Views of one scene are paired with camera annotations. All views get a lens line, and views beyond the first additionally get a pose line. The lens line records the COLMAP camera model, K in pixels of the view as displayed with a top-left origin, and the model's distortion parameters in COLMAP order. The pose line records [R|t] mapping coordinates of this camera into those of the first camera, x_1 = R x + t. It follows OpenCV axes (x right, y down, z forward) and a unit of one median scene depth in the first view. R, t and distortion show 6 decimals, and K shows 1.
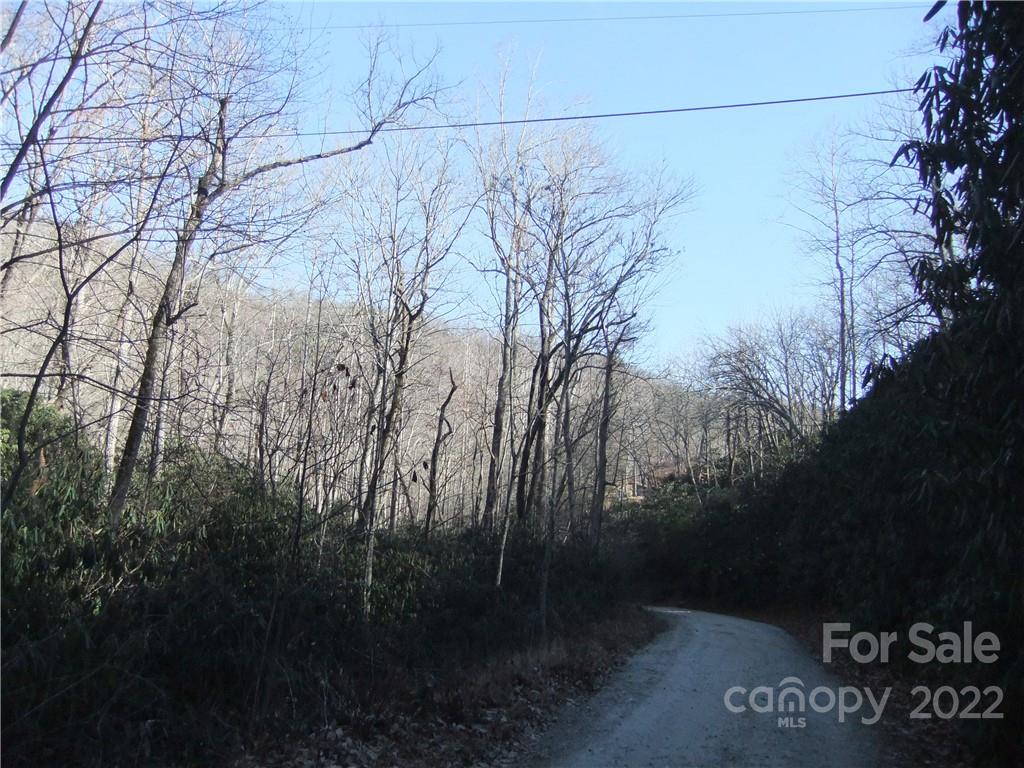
lens RADIAL K [[775.6, 0, 500.8], [0, 775.6, 385.9], [0, 0, 1]] dist [-0.077209, 0.072312]
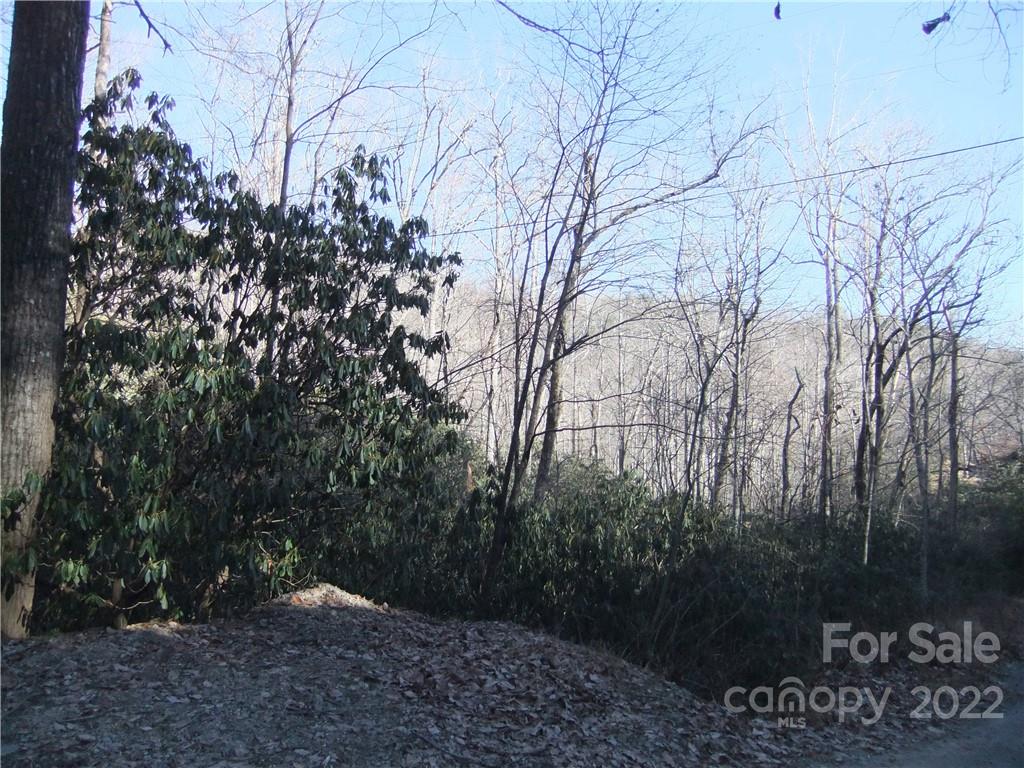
lens RADIAL K [[775.6, 0, 500.8], [0, 775.6, 385.9], [0, 0, 1]] dist [-0.077209, 0.072312]
pose [[0.933386, -0.070099, -0.351961, -0.063681], [0.074647, 0.997210, -0.000652, -0.023463], [0.351025, -0.025664, 0.936014, -0.114716]]
